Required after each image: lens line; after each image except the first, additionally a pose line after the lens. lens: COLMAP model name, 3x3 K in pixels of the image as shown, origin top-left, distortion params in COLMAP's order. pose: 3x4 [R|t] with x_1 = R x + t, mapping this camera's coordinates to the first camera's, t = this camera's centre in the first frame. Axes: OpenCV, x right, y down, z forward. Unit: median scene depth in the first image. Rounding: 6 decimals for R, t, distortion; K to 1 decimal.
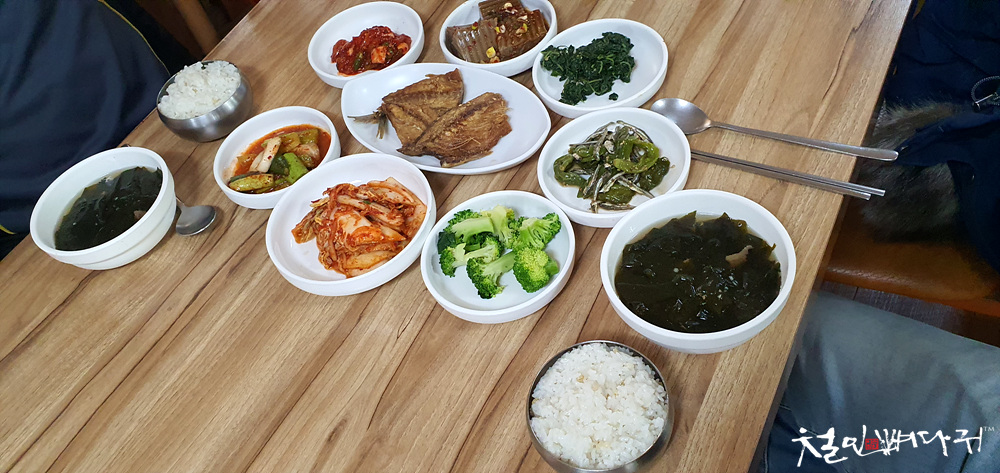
lens RADIAL K [[867.2, 0, 500.0], [0, 867.2, 236.5], [0, 0, 1]] dist [0.195938, -0.000518]
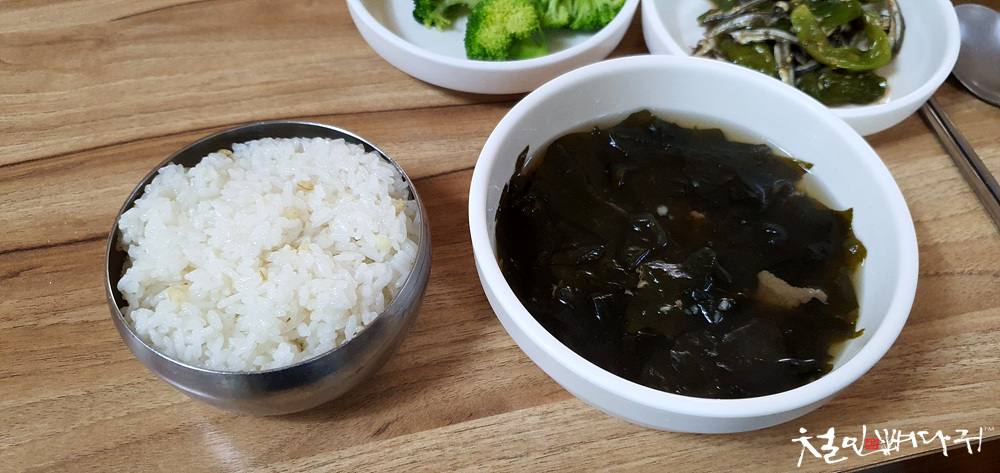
lens RADIAL K [[846.0, 0, 500.0], [0, 846.0, 236.5], [0, 0, 1]] dist [0.003770, -0.004810]
pose [[0.630118, 0.727777, -0.270726, 0.260103], [-0.683917, 0.685266, 0.250336, -0.003620], [0.367708, 0.027413, 0.929537, 0.534856]]
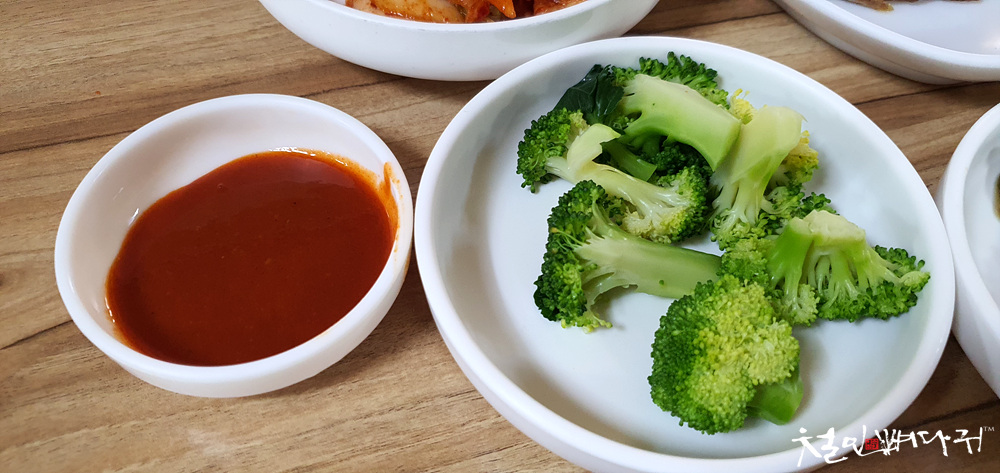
lens RADIAL K [[787.7, 0, 501.3], [0, 787.7, 259.0], [0, 0, 1]] dist [0.000289, 0.000989]
pose [[0.695096, 0.690596, -0.199797, 0.017403], [-0.642931, 0.721494, 0.257073, -0.005152], [0.321686, -0.050235, 0.945513, 0.732393]]
